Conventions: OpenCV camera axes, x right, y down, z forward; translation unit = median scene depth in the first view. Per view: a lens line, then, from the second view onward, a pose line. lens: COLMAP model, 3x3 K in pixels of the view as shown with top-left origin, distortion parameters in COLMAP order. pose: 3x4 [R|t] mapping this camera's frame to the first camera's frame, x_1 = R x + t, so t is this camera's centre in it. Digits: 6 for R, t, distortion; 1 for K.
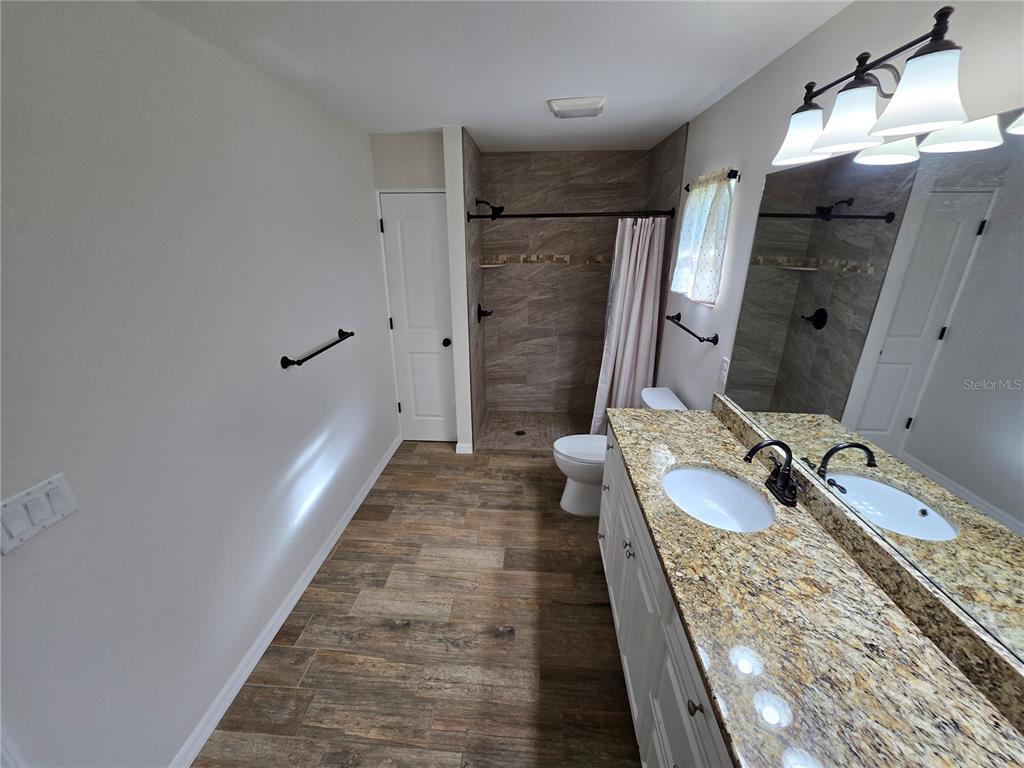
lens RADIAL K [[421.0, 0, 508.0], [0, 421.0, 384.5], [0, 0, 1]] dist [-0.007637, 0.002429]
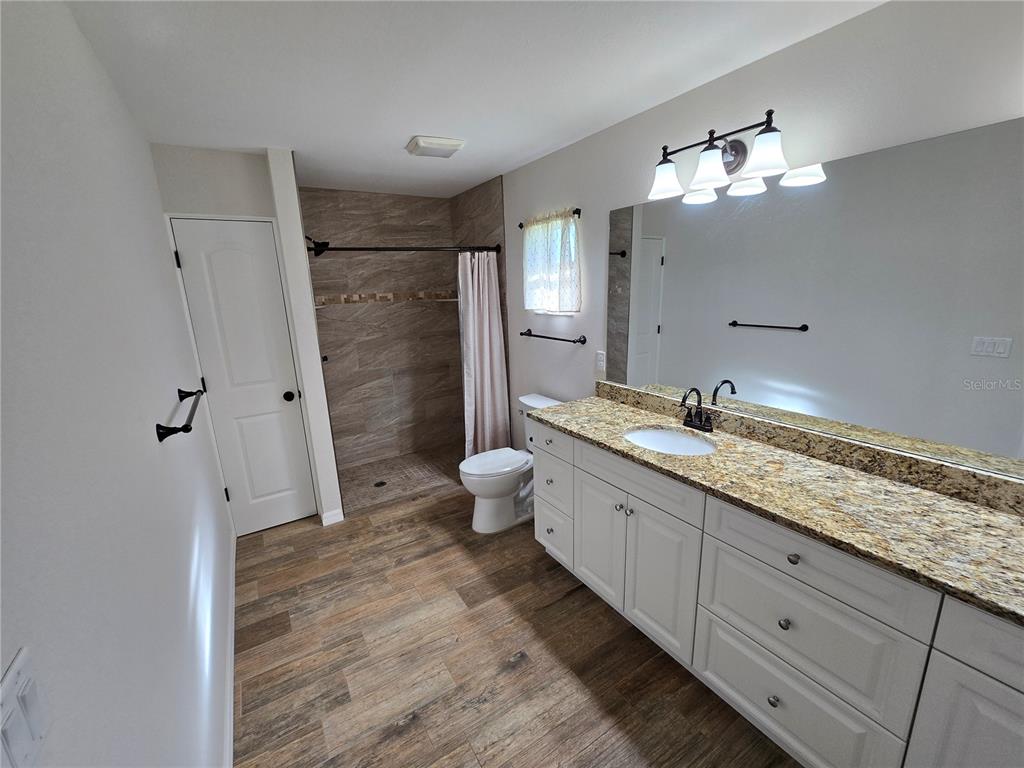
lens RADIAL K [[421.0, 0, 509.8], [0, 421.0, 384.4], [0, 0, 1]] dist [-0.007637, 0.002429]
pose [[0.806075, -0.162737, 0.568999, -0.387697], [0.233045, 0.971052, -0.052419, 0.032558], [-0.543997, 0.174856, 0.820666, 0.114965]]
